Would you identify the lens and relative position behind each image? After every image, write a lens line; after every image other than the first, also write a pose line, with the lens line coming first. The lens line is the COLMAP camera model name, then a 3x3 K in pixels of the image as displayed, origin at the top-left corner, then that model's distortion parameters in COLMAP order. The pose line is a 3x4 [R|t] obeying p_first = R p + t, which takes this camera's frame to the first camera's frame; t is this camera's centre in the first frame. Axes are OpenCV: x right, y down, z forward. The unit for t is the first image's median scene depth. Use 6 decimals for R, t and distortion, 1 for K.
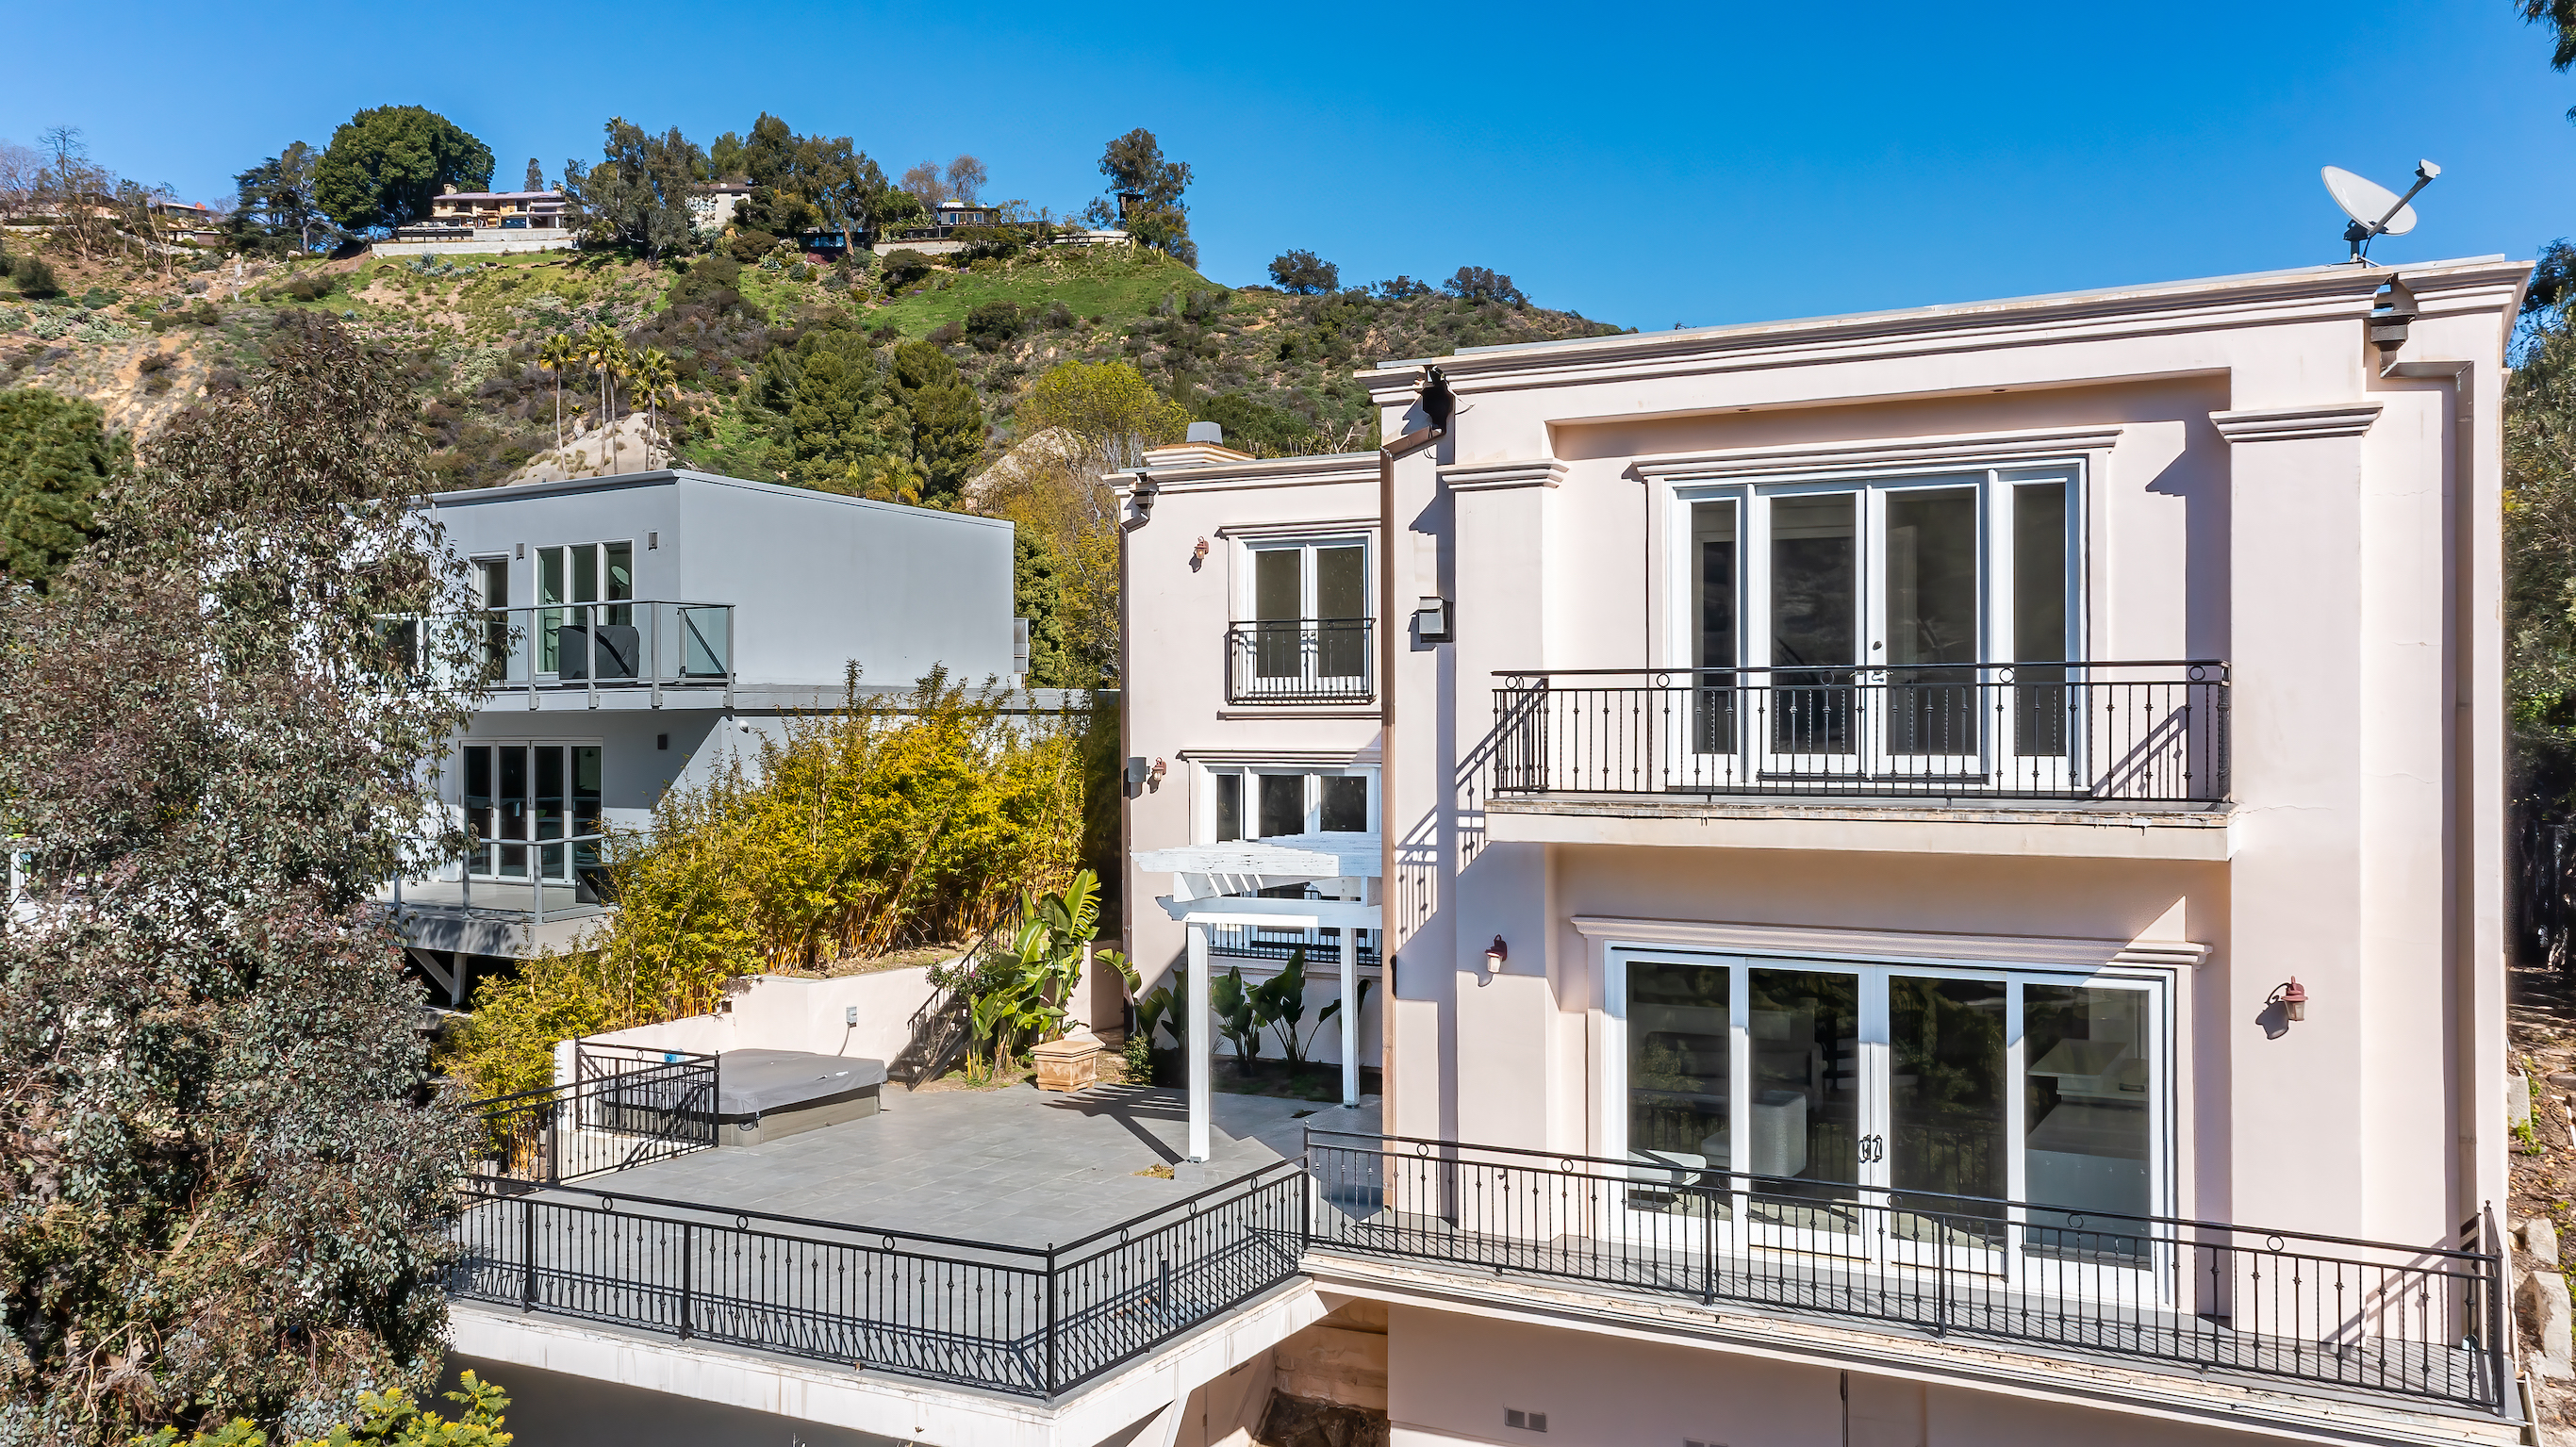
lens RADIAL K [[2047.3, 0, 1257.6], [0, 2047.3, 719.6], [0, 0, 1]] dist [0.006604, 0.007858]
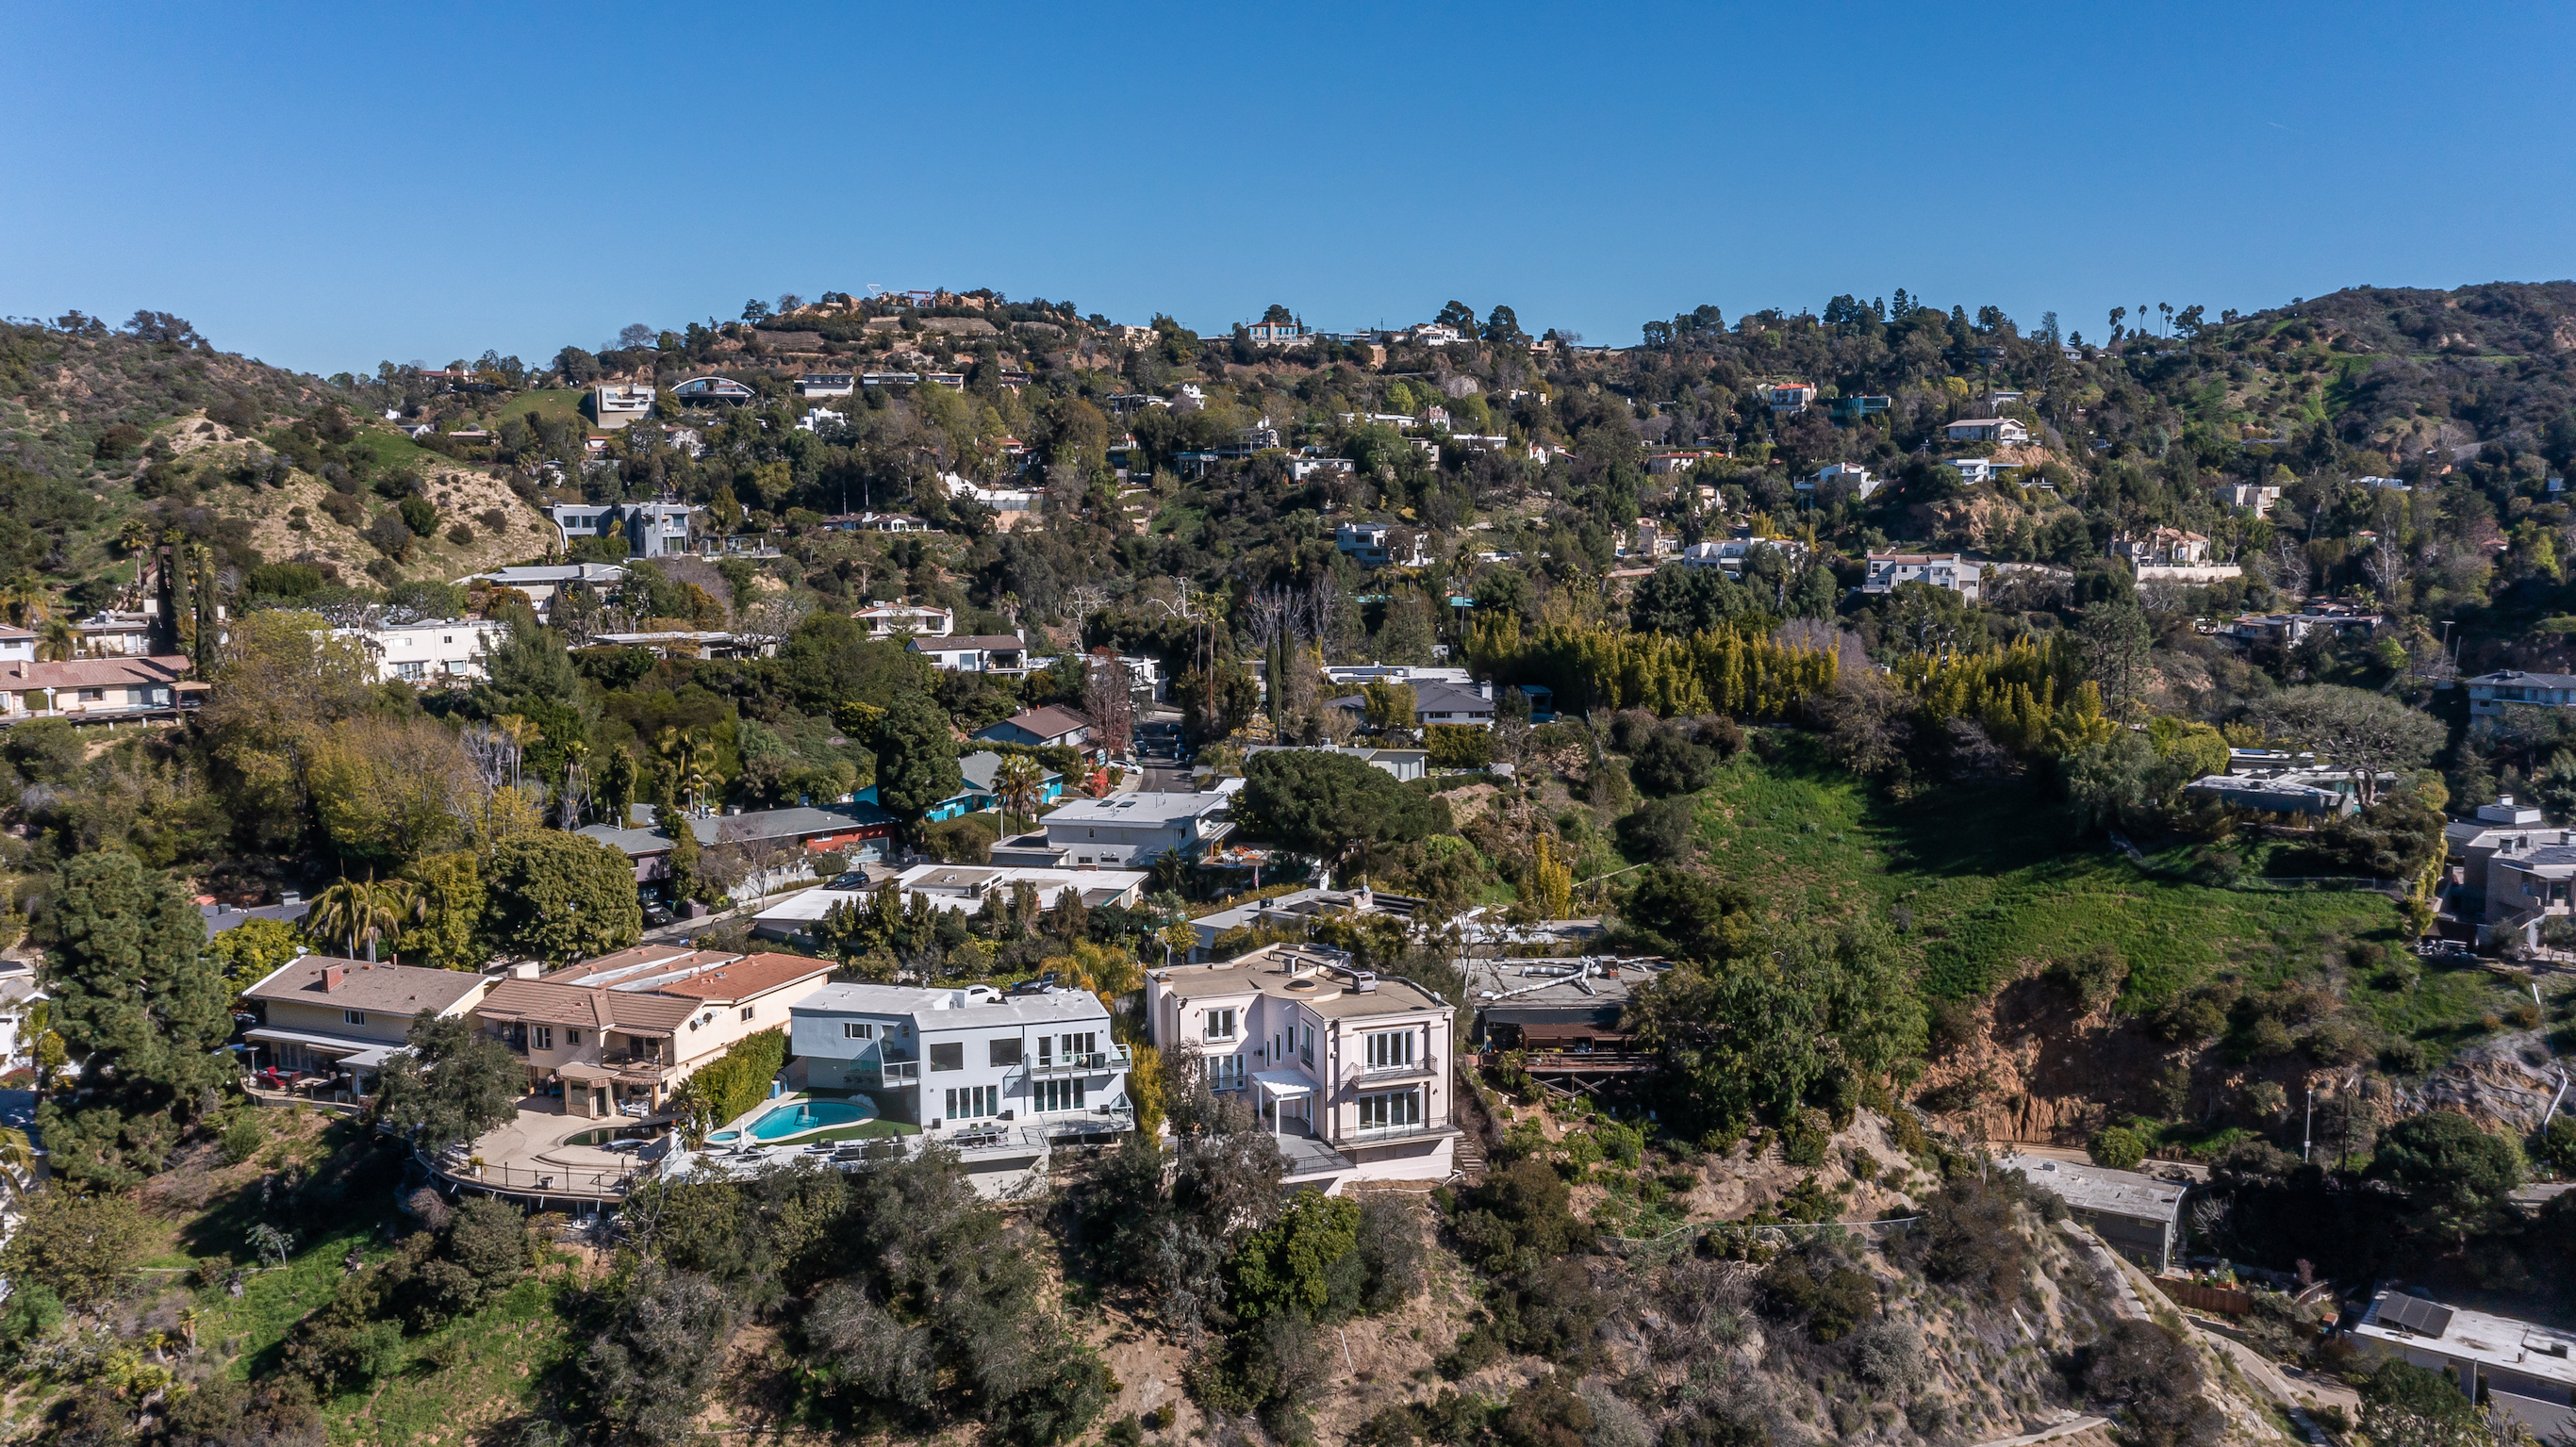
lens RADIAL K [[2056.1, 0, 1285.6], [0, 2056.1, 666.0], [0, 0, 1]] dist [0.022722, 0.013949]
pose [[0.671042, -0.070390, 0.738071, -5.286524], [0.003757, 0.995793, 0.091554, -2.080606], [-0.741410, -0.058664, 0.668483, -3.619690]]
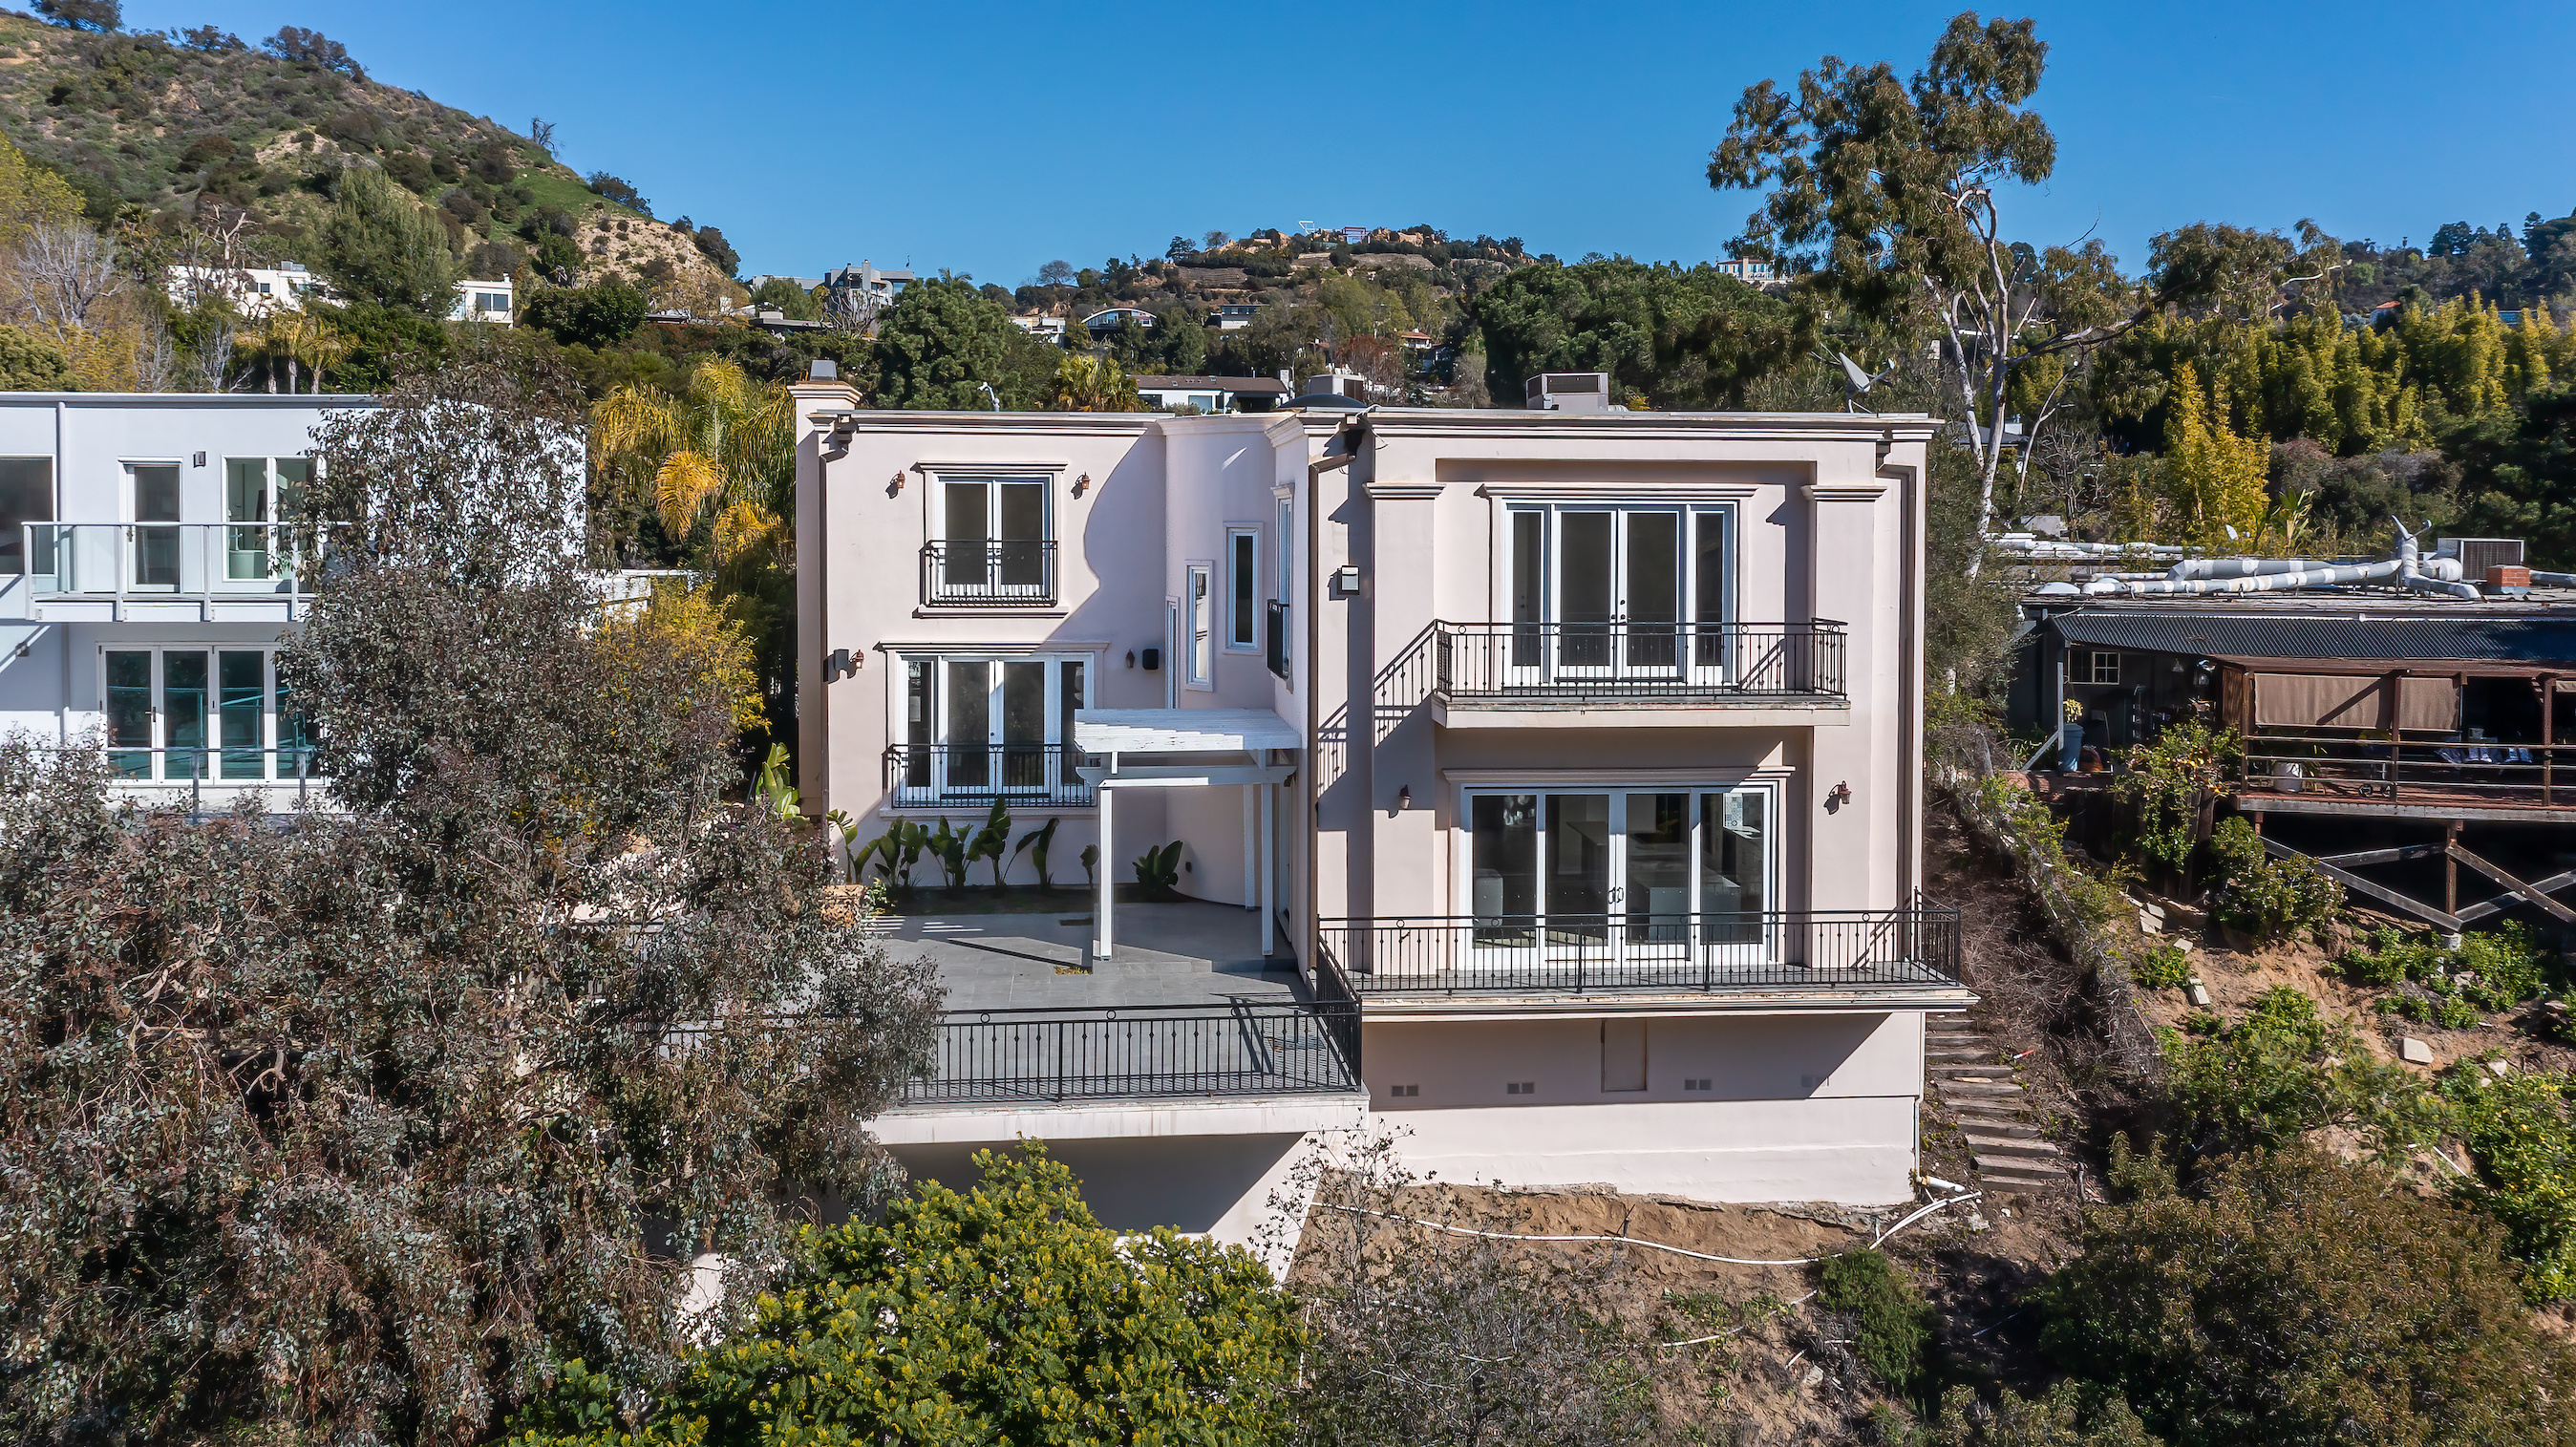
lens RADIAL K [[2040.8, 0, 1298.8], [0, 2040.8, 567.8], [0, 0, 1]] dist [0.023523, 0.002653]
pose [[0.822668, -0.008940, 0.568452, -0.829632], [-0.006595, 0.999659, 0.025265, -0.099035], [-0.568484, -0.024533, 0.822328, -0.234375]]
